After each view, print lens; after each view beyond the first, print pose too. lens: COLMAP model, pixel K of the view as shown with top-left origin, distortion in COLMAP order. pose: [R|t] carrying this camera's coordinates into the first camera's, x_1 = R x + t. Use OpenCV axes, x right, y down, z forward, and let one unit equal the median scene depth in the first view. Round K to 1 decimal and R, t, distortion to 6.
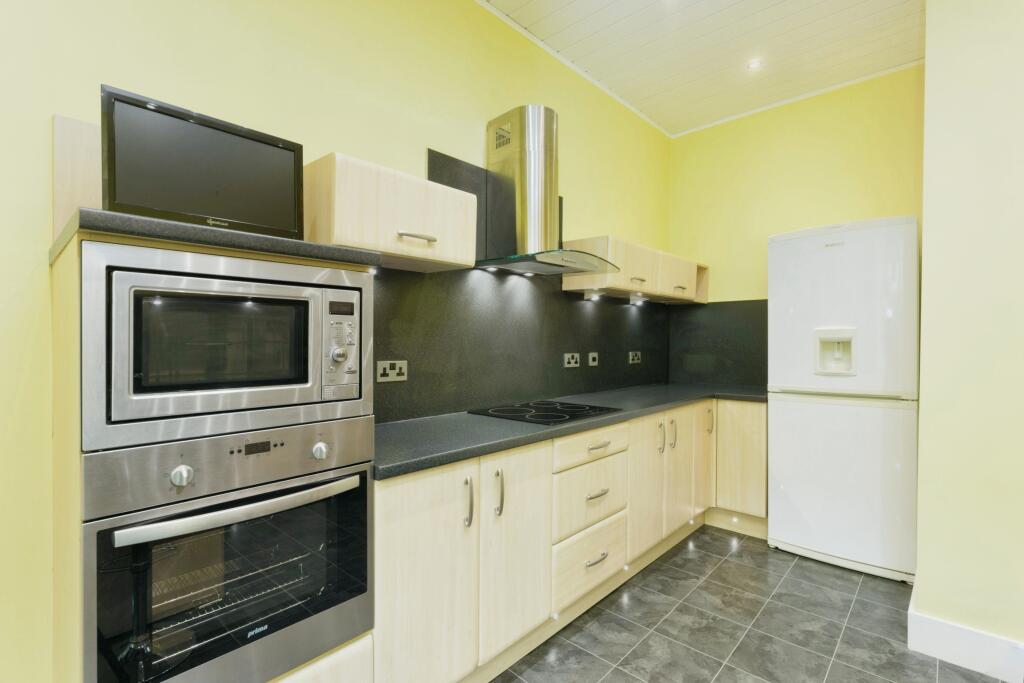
lens RADIAL K [[476.0, 0, 513.7], [0, 476.0, 344.2], [0, 0, 1]] dist [-0.001298, 0.000477]
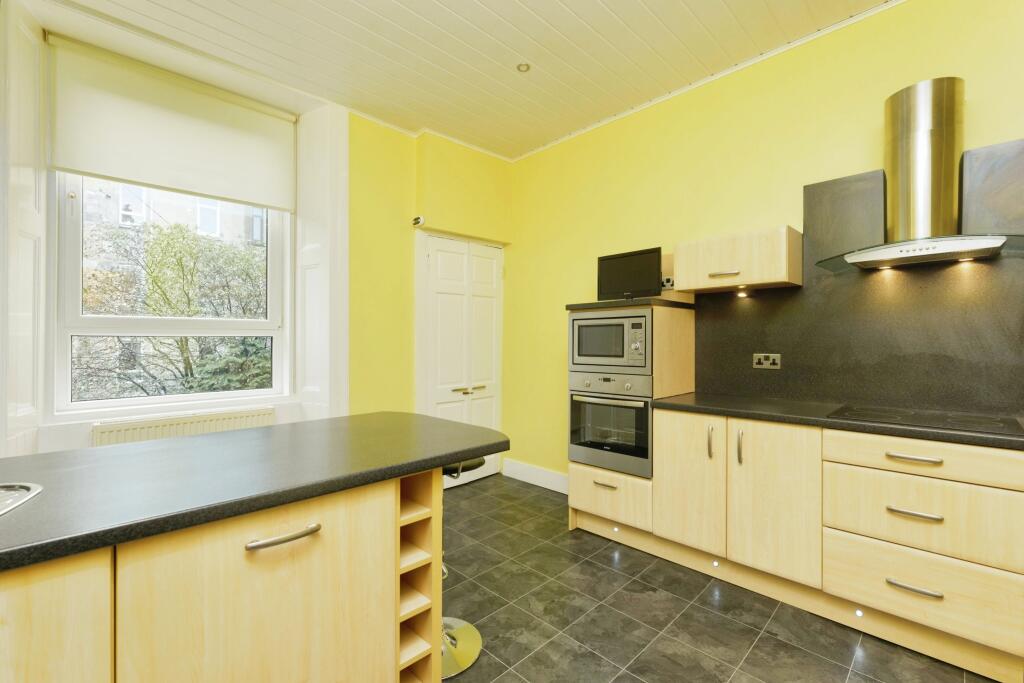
lens RADIAL K [[446.8, 0, 510.7], [0, 446.8, 337.7], [0, 0, 1]] dist [0.000649, 0.000036]
pose [[-0.048824, -0.007303, -0.998781, 1.738205], [-0.002635, 0.999971, -0.007183, -0.002520], [0.998804, 0.002281, -0.048842, 0.494353]]
